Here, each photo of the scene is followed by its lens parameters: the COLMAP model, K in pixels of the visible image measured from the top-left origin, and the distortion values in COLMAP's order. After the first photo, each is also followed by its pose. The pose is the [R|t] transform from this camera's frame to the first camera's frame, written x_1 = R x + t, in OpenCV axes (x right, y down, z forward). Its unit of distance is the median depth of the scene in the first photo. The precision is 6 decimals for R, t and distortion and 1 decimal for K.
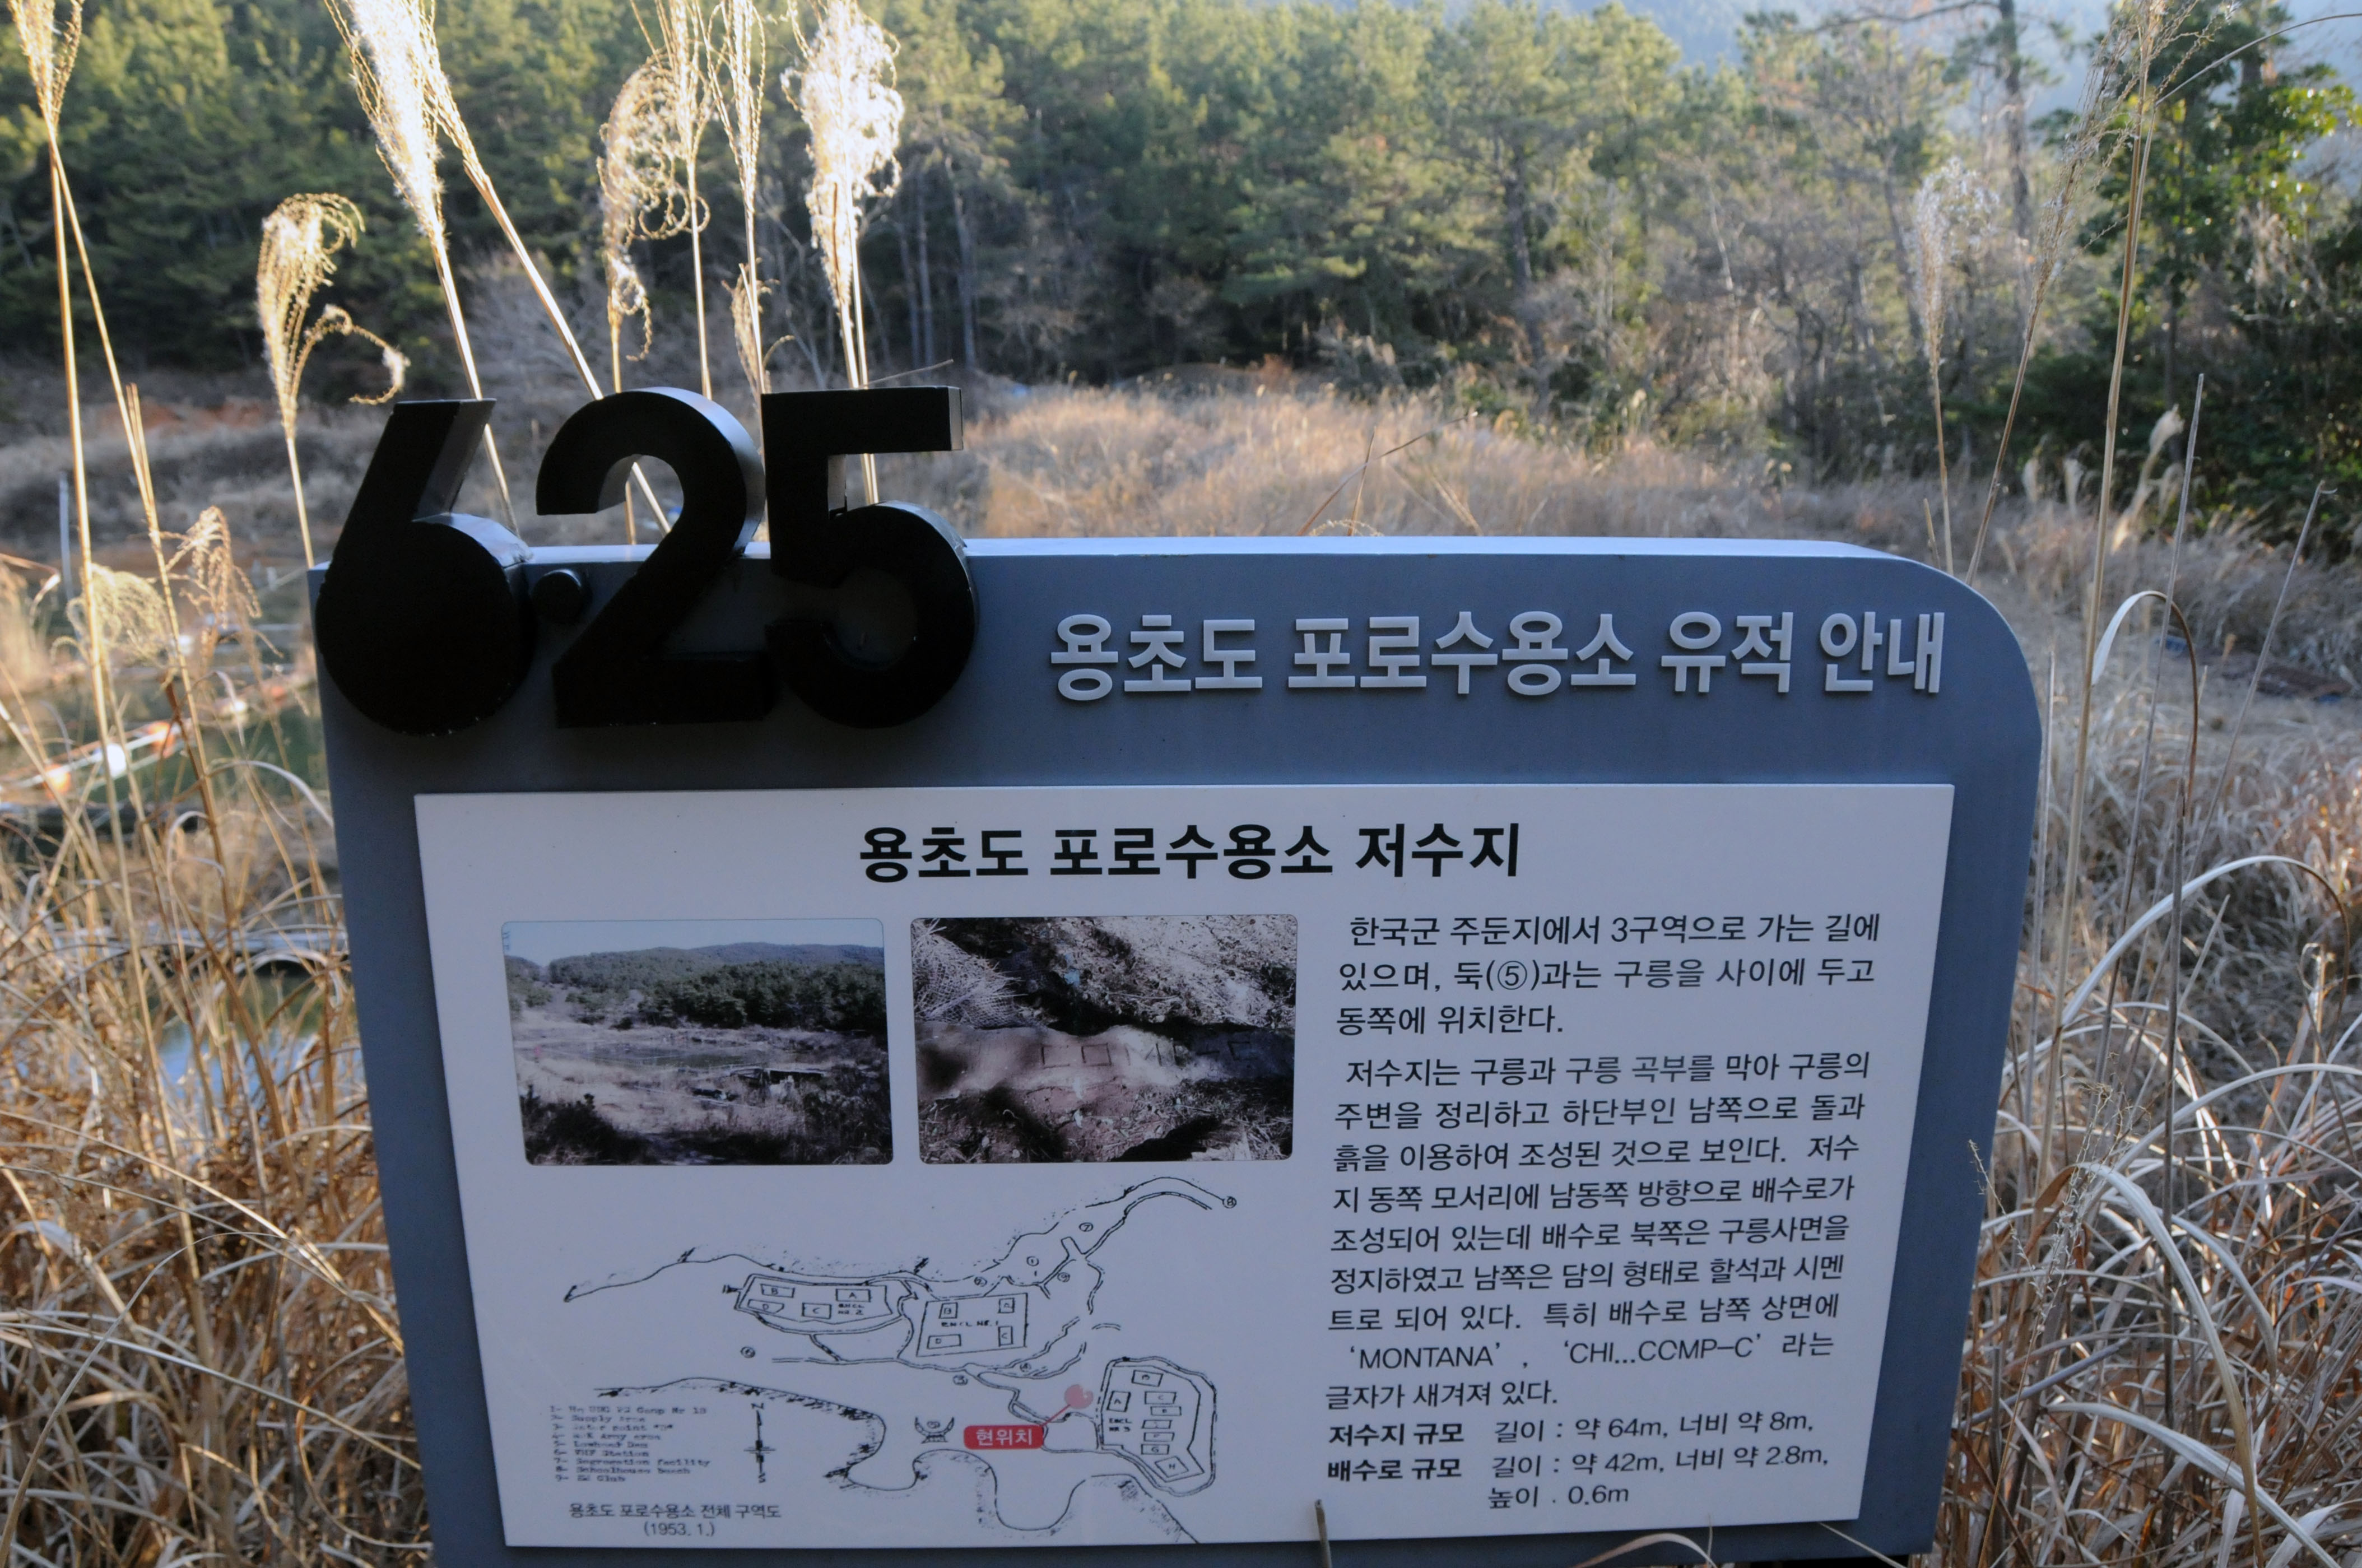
lens RADIAL K [[1841.9, 0, 1181.0], [0, 1841.9, 784.0], [0, 0, 1]] dist [-0.221073, 0.135313]
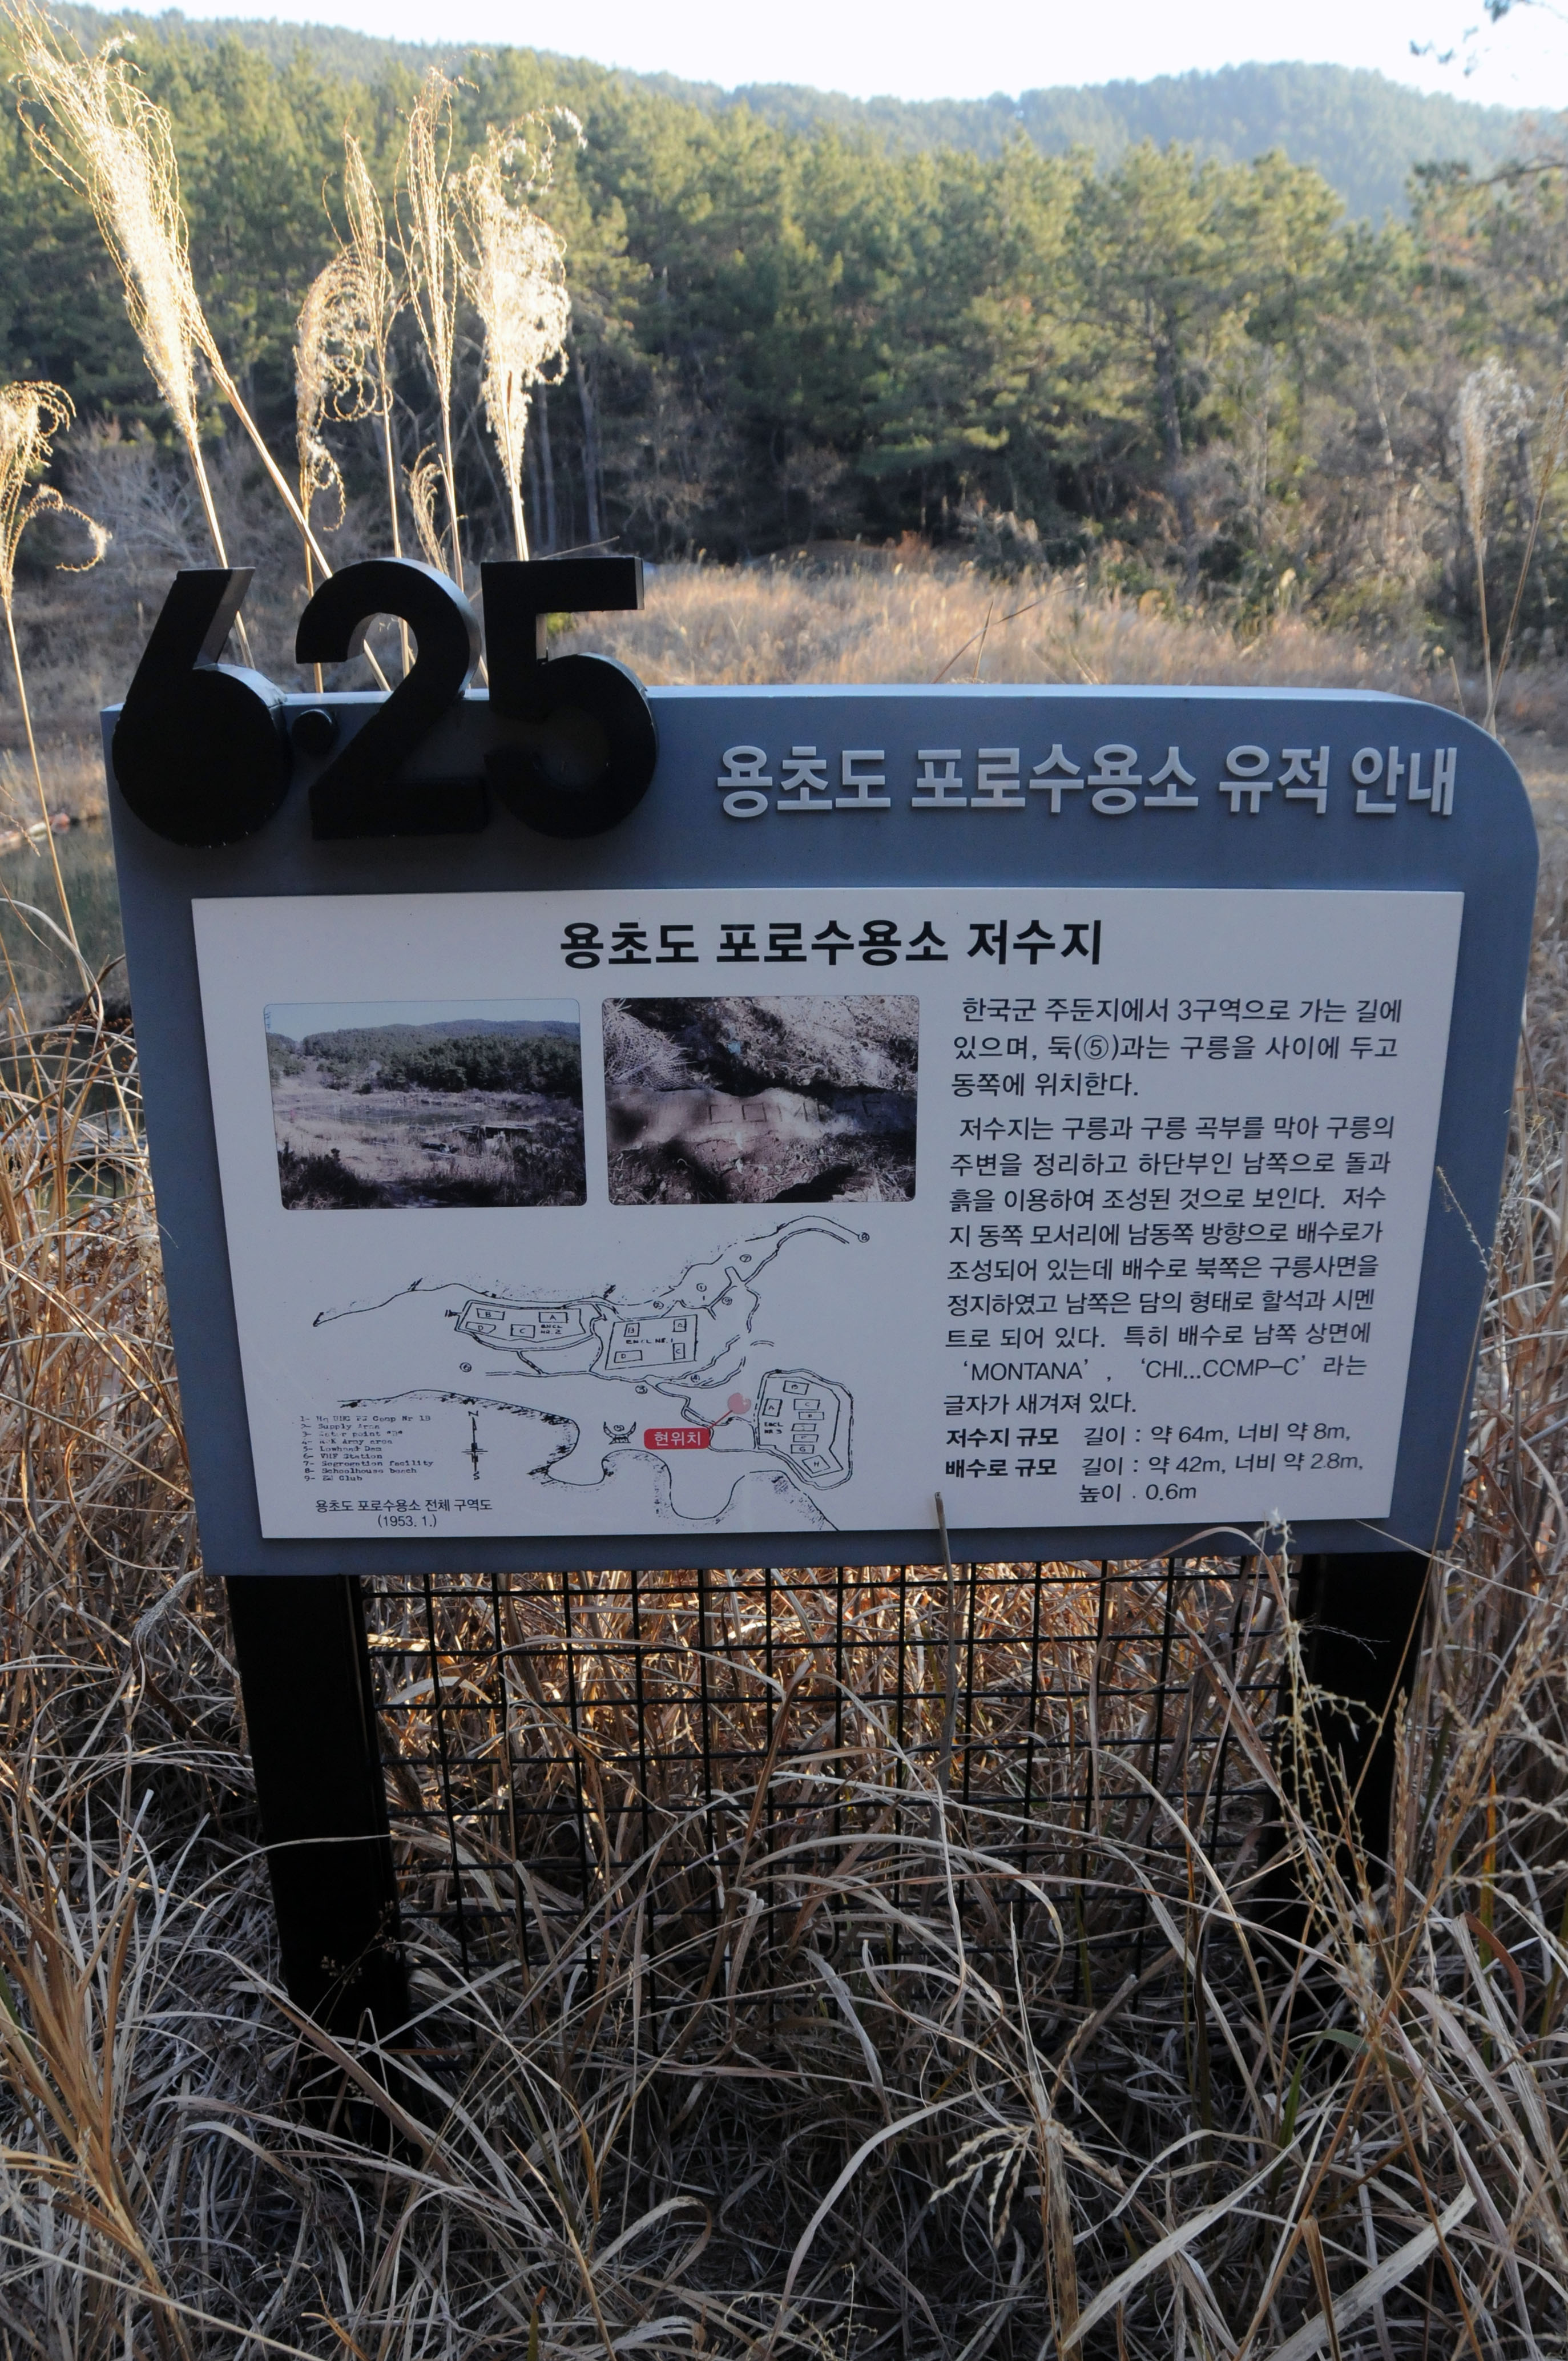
lens RADIAL K [[1989.6, 0, 829.7], [0, 1989.6, 1256.0], [0, 0, 1]] dist [-0.200002, 0.129686]
pose [[0.999966, -0.001667, 0.008136, -0.006873], [0.000632, 0.992070, 0.125686, 0.075557], [-0.008281, -0.125677, 0.992037, -0.318638]]
